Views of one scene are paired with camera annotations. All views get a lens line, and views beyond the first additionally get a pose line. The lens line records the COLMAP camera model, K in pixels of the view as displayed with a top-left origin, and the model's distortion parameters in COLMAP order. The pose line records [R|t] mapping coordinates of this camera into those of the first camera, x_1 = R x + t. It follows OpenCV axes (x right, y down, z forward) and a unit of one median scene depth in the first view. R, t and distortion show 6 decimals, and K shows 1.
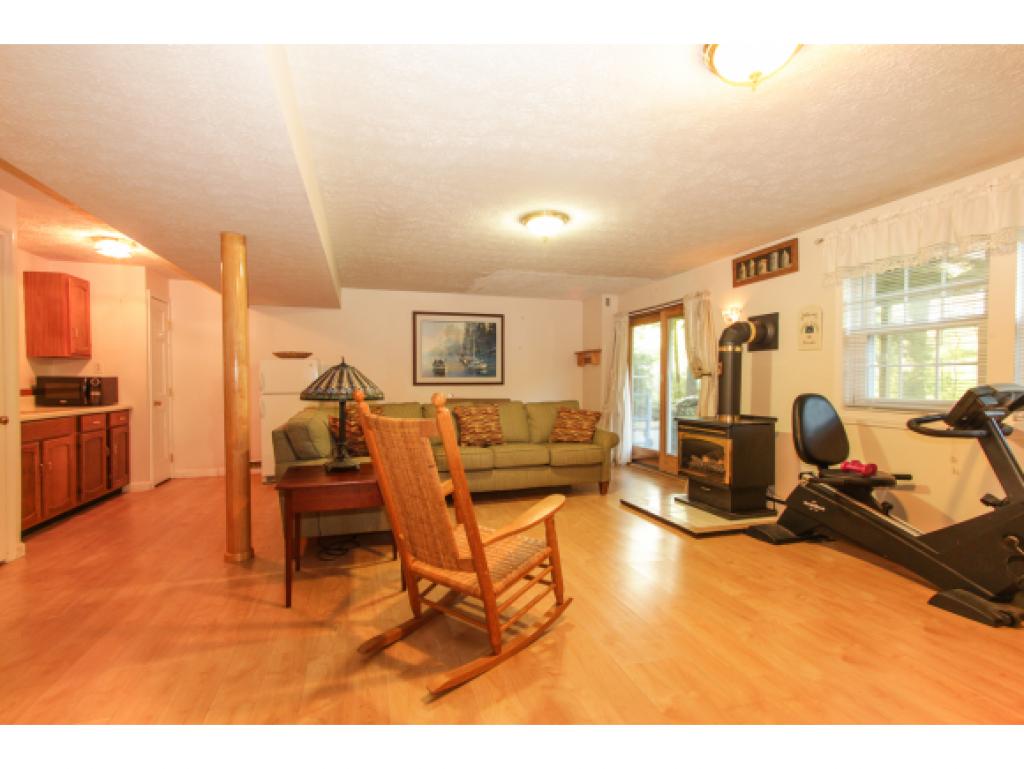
lens RADIAL K [[471.2, 0, 509.9], [0, 471.2, 386.9], [0, 0, 1]] dist [0.003438, -0.001168]
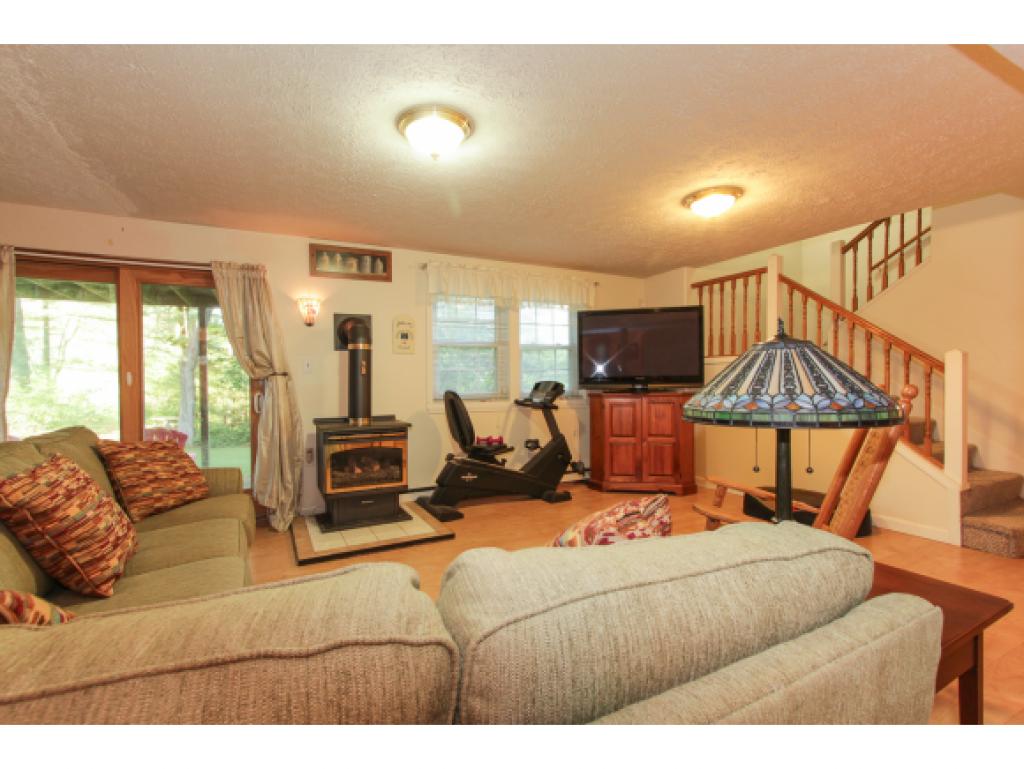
lens RADIAL K [[471.2, 0, 508.5], [0, 471.2, 385.2], [0, 0, 1]] dist [0.003438, -0.001168]
pose [[-0.169791, -0.009134, 0.985438, -0.492019], [0.023791, 0.999628, 0.013365, -0.009989], [-0.985193, 0.025714, -0.169510, 0.854831]]
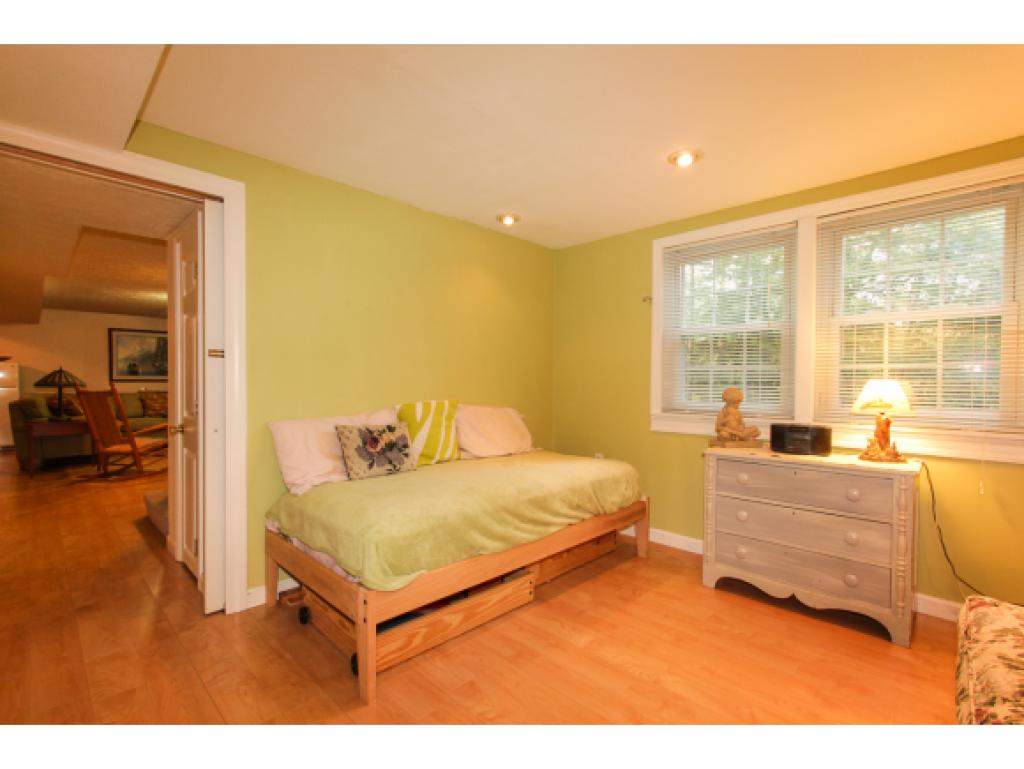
lens RADIAL K [[471.2, 0, 509.7], [0, 471.2, 391.0], [0, 0, 1]] dist [0.003438, -0.001168]
pose [[0.885812, -0.000843, 0.464043, 0.315904], [-0.003415, 0.999959, 0.008336, 0.015939], [-0.464031, -0.008969, 0.885774, -1.277350]]
